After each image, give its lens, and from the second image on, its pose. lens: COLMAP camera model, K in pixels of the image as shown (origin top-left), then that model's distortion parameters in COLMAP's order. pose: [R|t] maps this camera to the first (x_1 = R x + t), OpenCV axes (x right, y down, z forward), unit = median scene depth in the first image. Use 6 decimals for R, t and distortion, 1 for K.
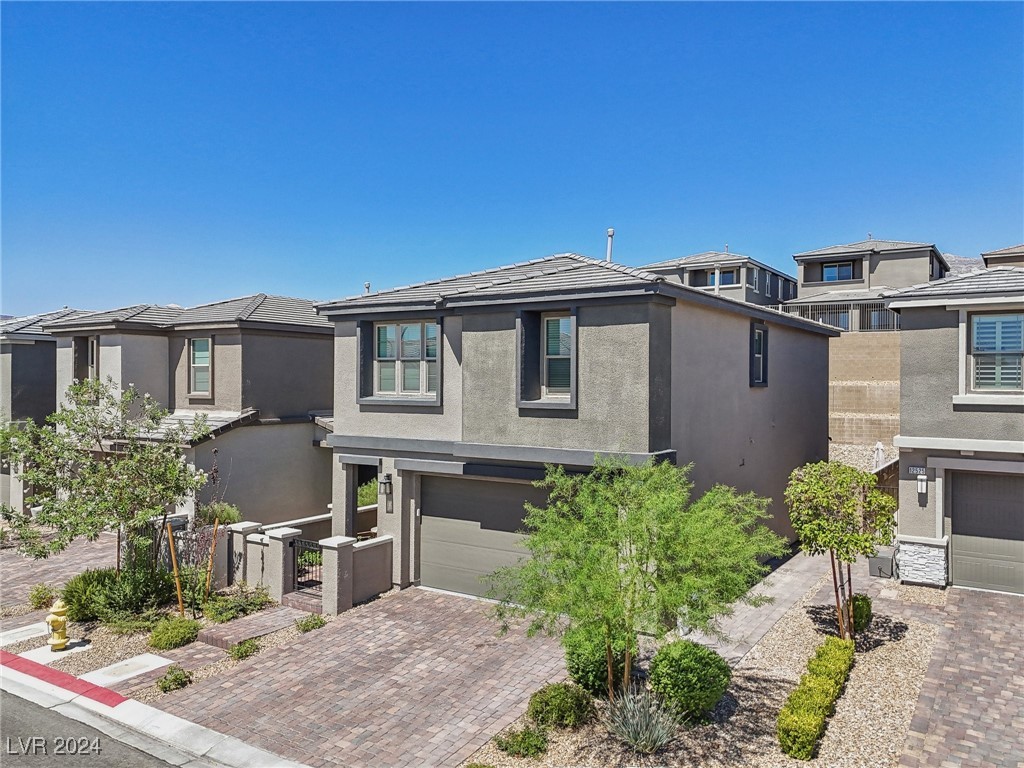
lens RADIAL K [[771.9, 0, 519.2], [0, 771.9, 377.1], [0, 0, 1]] dist [0.072740, -0.067106]
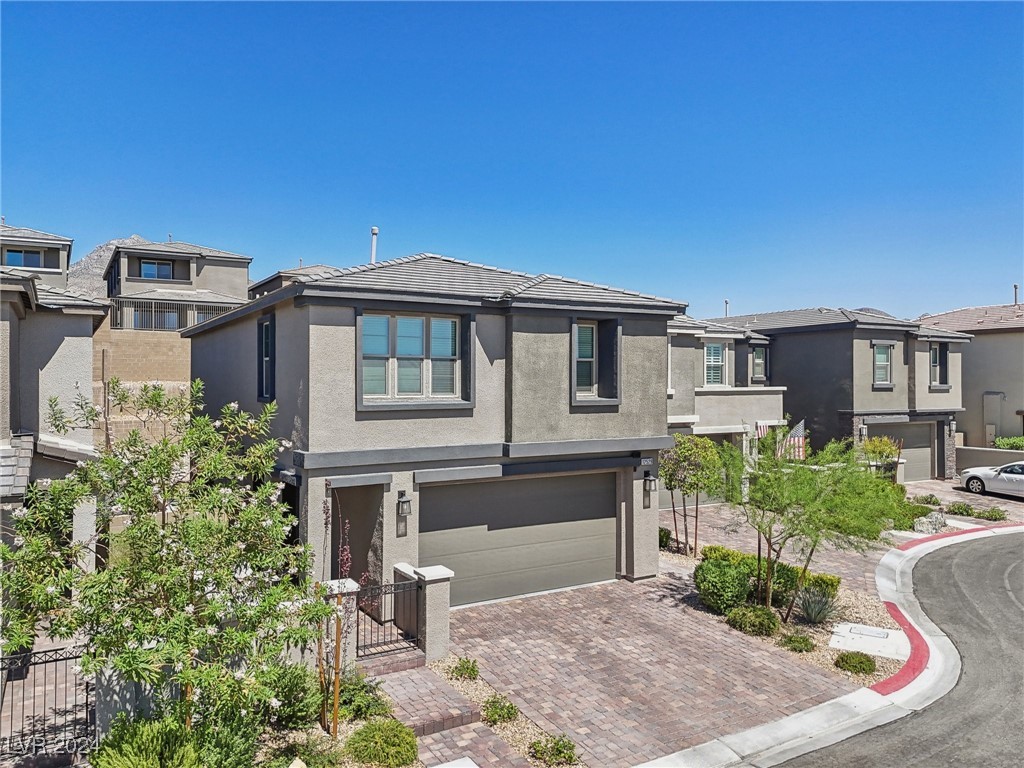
lens RADIAL K [[771.9, 0, 522.0], [0, 771.9, 379.3], [0, 0, 1]] dist [0.072740, -0.067106]
pose [[0.439770, -0.002563, 0.898107, -0.948258], [-0.000357, 0.999995, 0.003029, -0.000784], [-0.898110, -0.001653, 0.439767, 0.545481]]
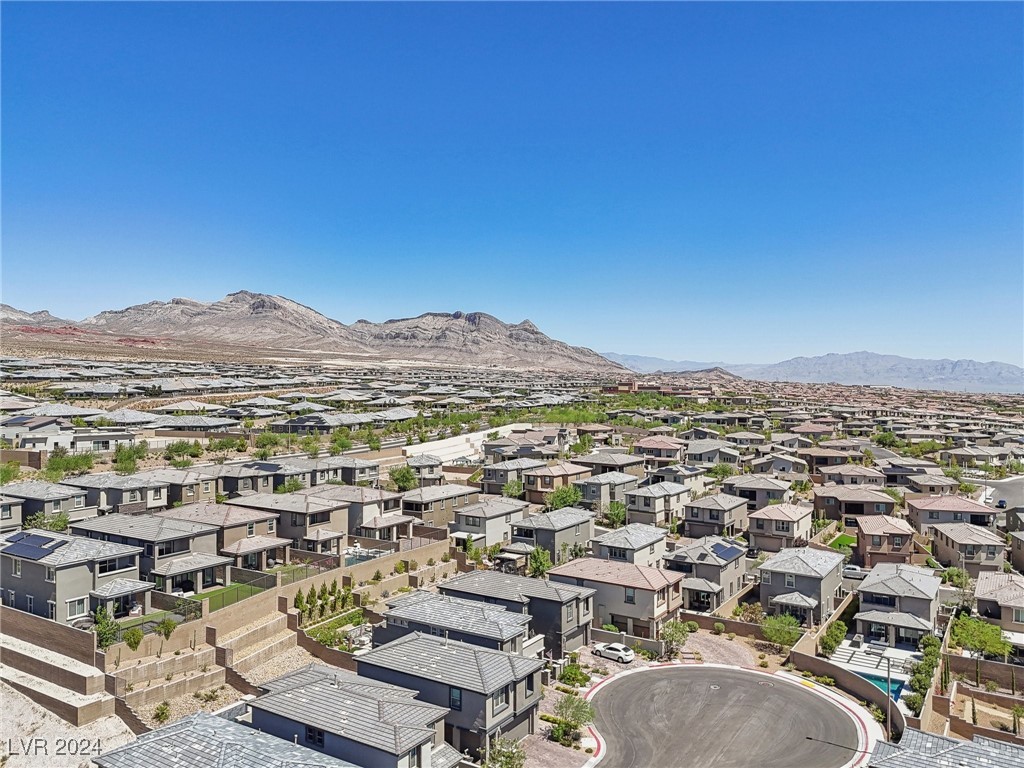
lens RADIAL K [[729.7, 0, 511.9], [0, 729.7, 380.8], [0, 0, 1]] dist [0.048391, -0.000495]
pose [[0.003544, 0.007634, 0.999965, -4.048418], [-0.003842, 0.999964, -0.007620, -1.663225], [-0.999986, -0.003815, 0.003573, 1.005247]]
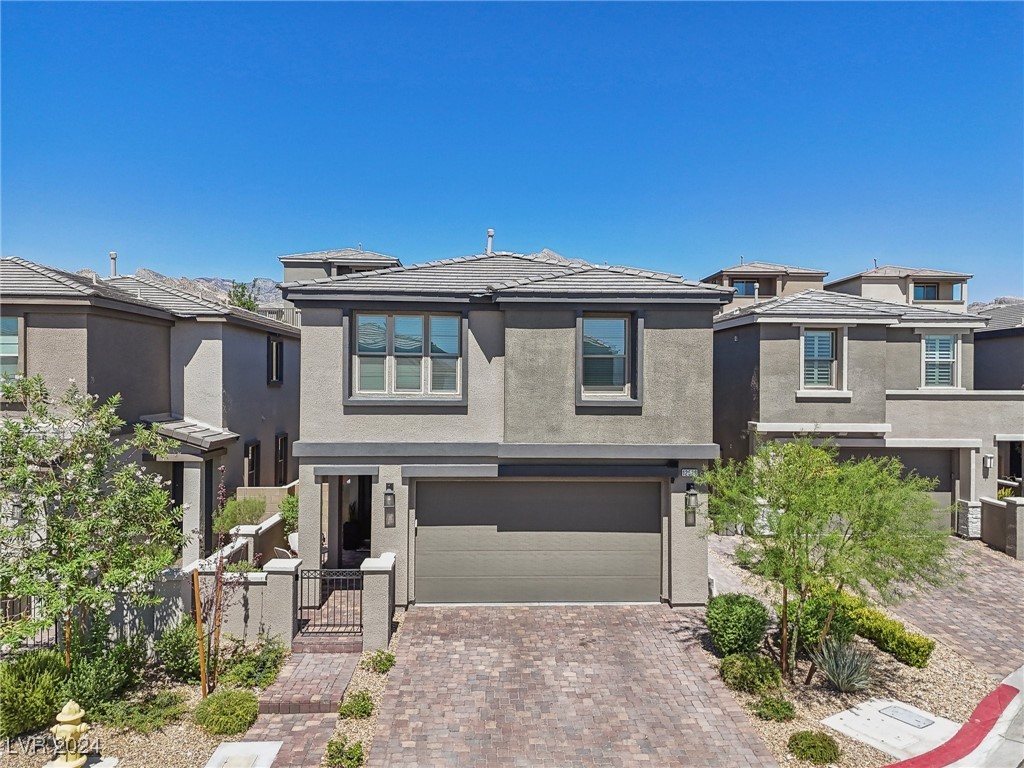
lens RADIAL K [[771.9, 0, 518.7], [0, 771.9, 379.1], [0, 0, 1]] dist [0.072740, -0.067106]
pose [[0.812448, 0.001650, 0.583031, -0.612232], [-0.006598, 0.999958, 0.006364, -0.001424], [-0.582996, -0.009018, 0.812425, 0.207883]]
